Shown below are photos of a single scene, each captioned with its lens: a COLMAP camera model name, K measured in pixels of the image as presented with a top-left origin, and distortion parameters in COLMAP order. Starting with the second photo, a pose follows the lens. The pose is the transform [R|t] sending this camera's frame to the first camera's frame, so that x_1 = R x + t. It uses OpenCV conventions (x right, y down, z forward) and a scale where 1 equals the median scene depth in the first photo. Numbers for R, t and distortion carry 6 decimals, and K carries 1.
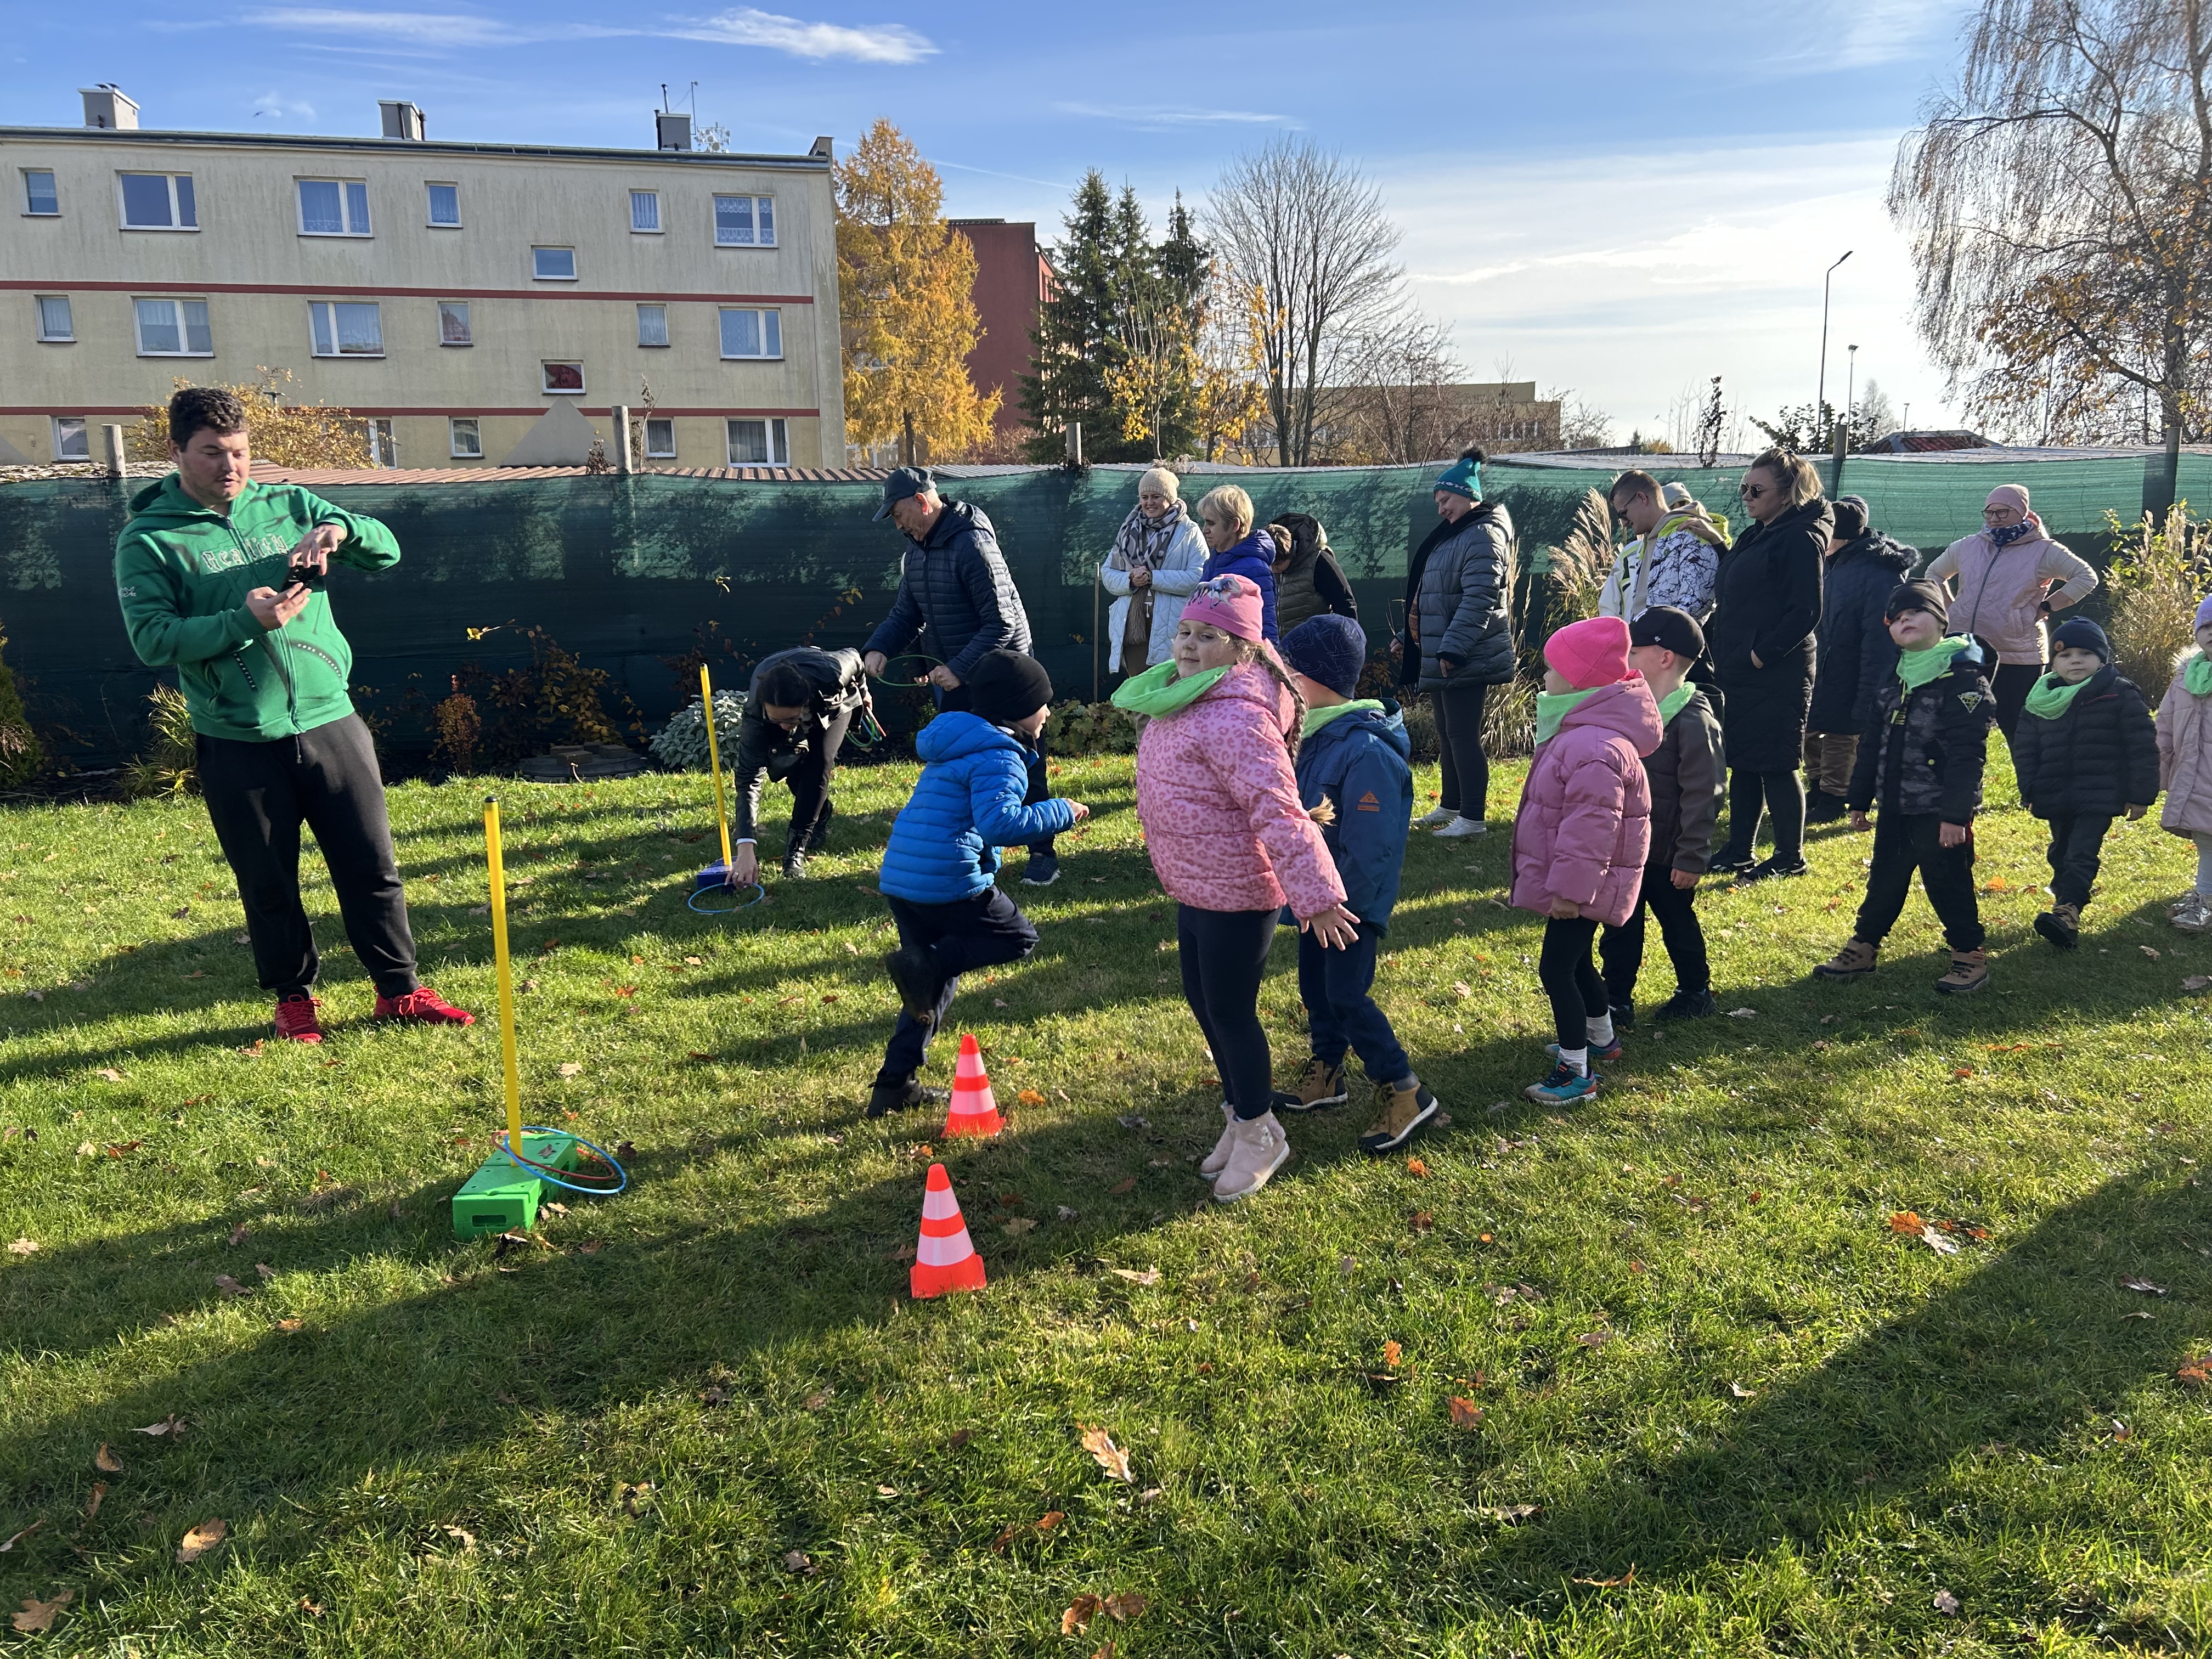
lens RADIAL K [[1661.0, 0, 1134.8], [0, 1661.0, 824.3], [0, 0, 1]] dist [0.044483, -0.047788]
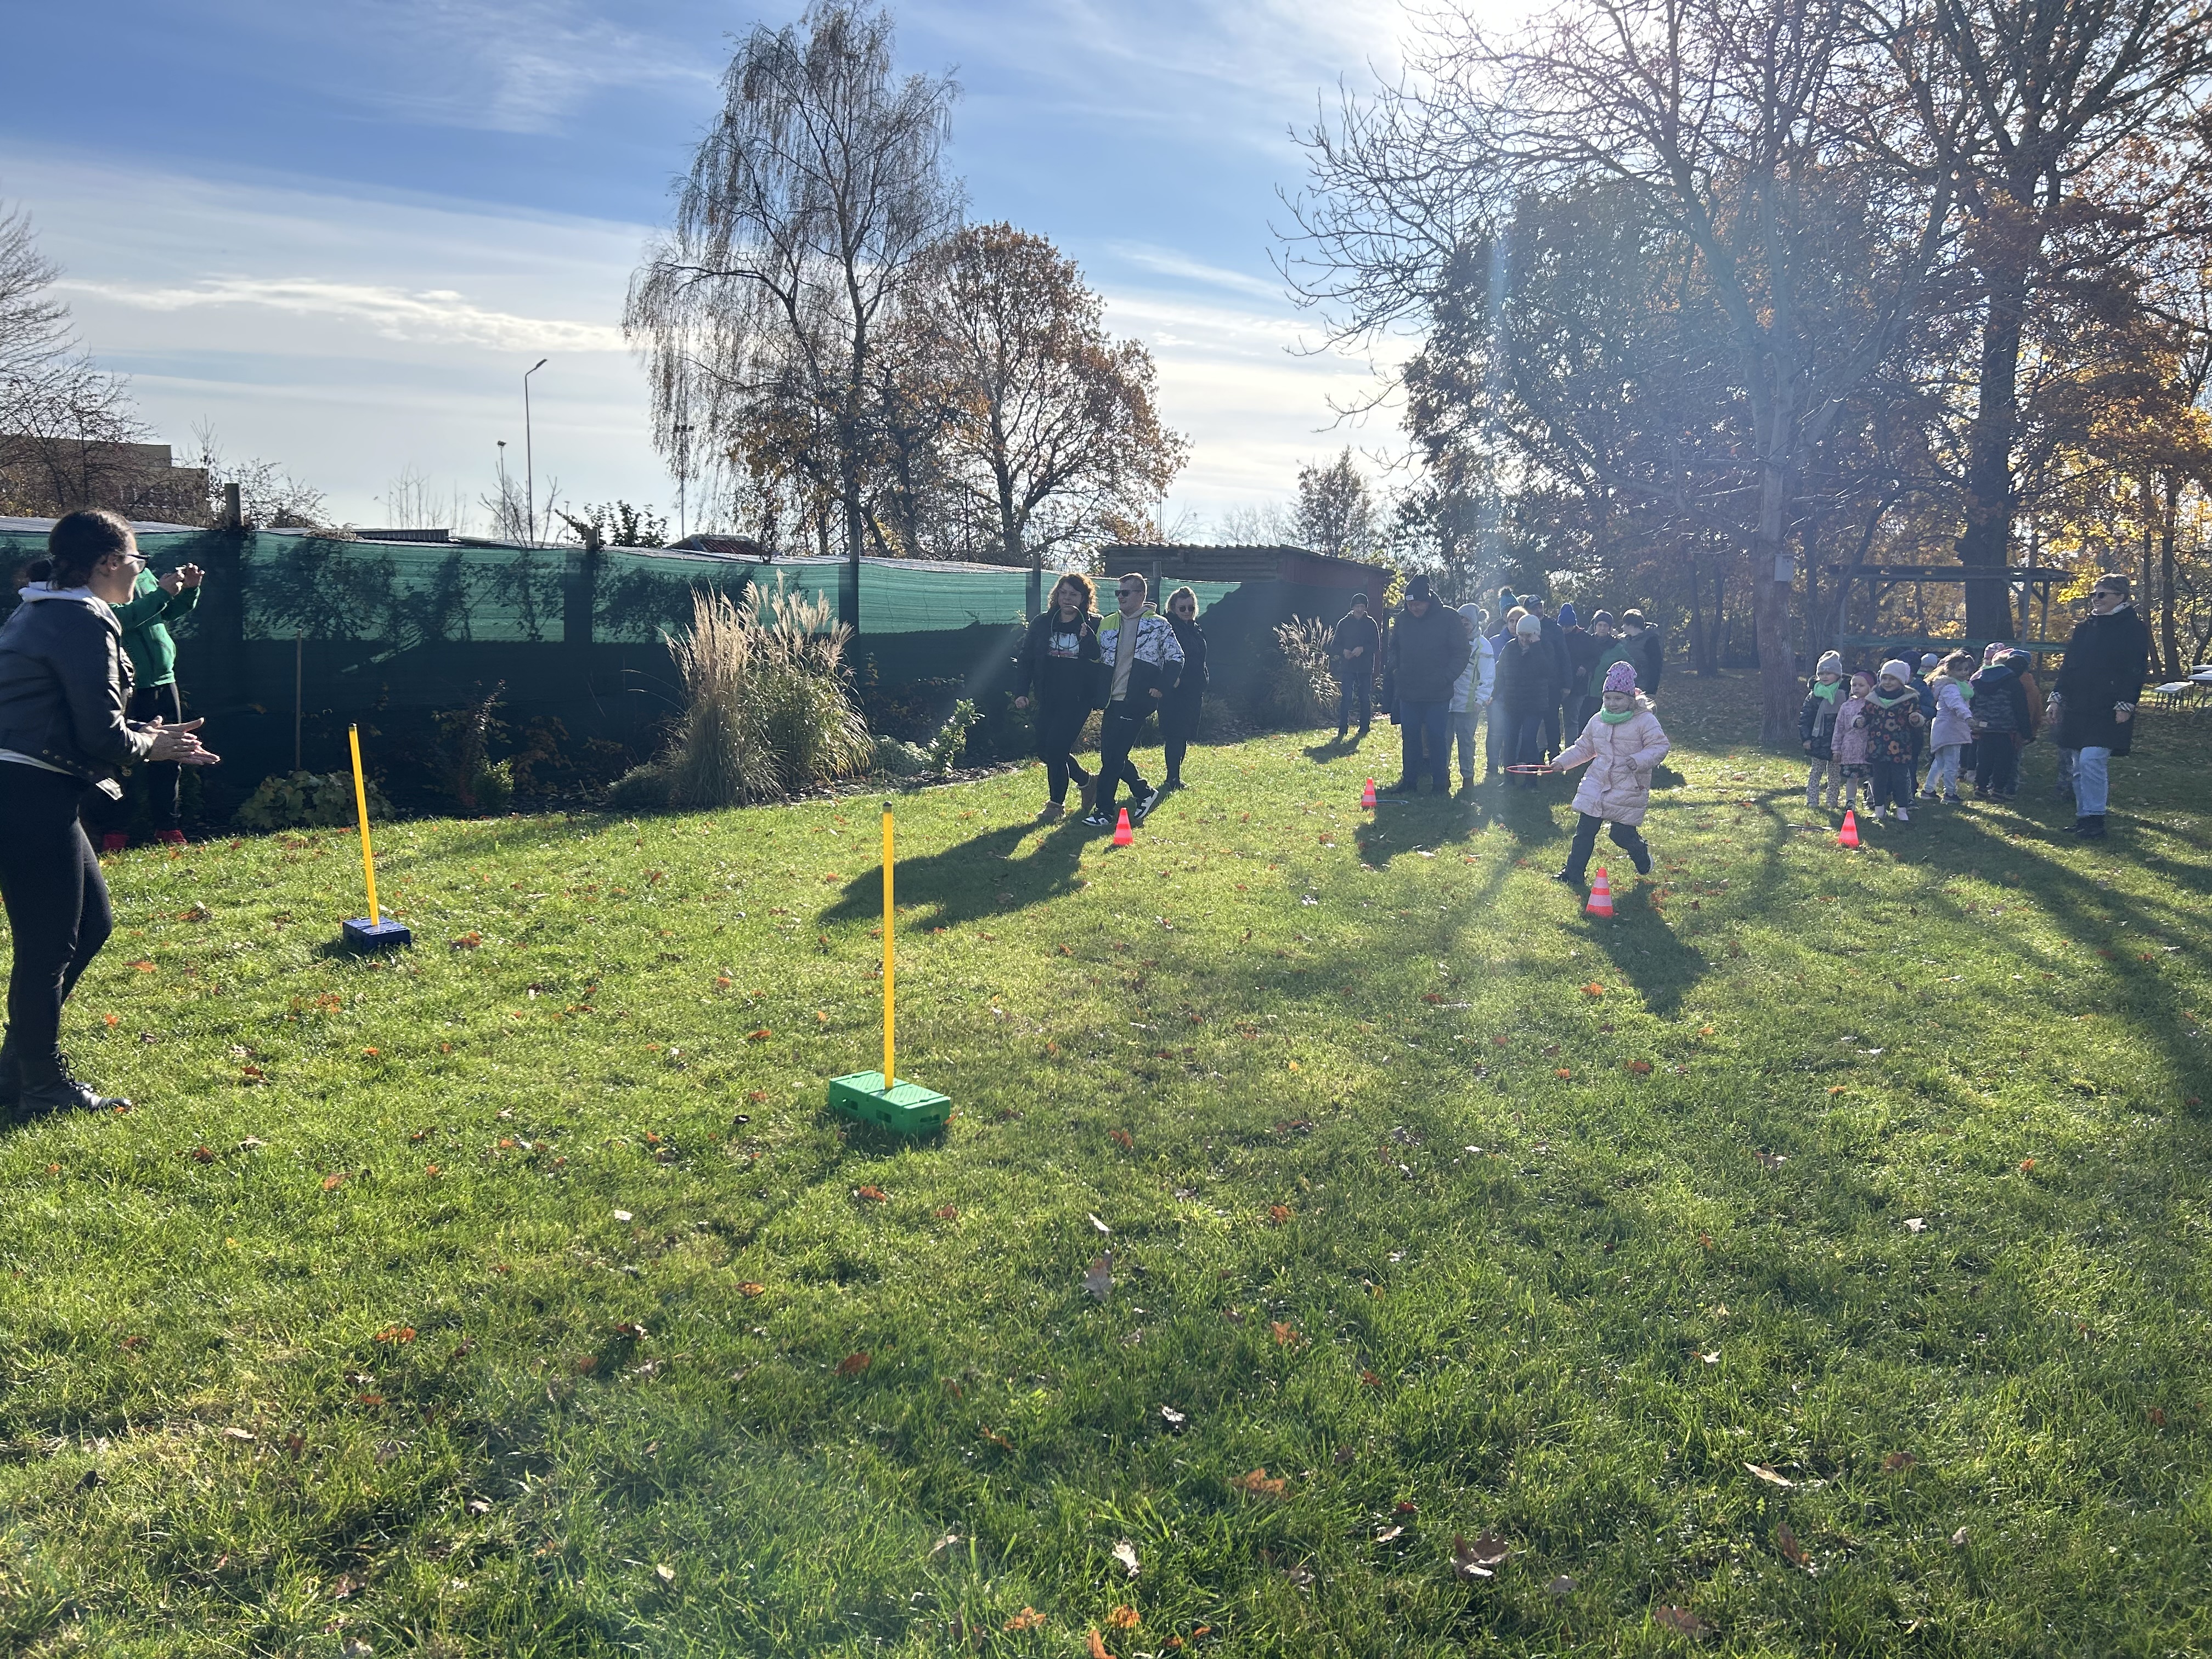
lens RADIAL K [[1661.0, 0, 1097.6], [0, 1661.0, 859.8], [0, 0, 1]] dist [0.044483, -0.047788]
pose [[0.723001, -0.074118, 0.686860, -0.116965], [0.094301, 0.995510, 0.008161, 0.004439], [-0.684381, 0.058871, 0.726744, -0.008929]]
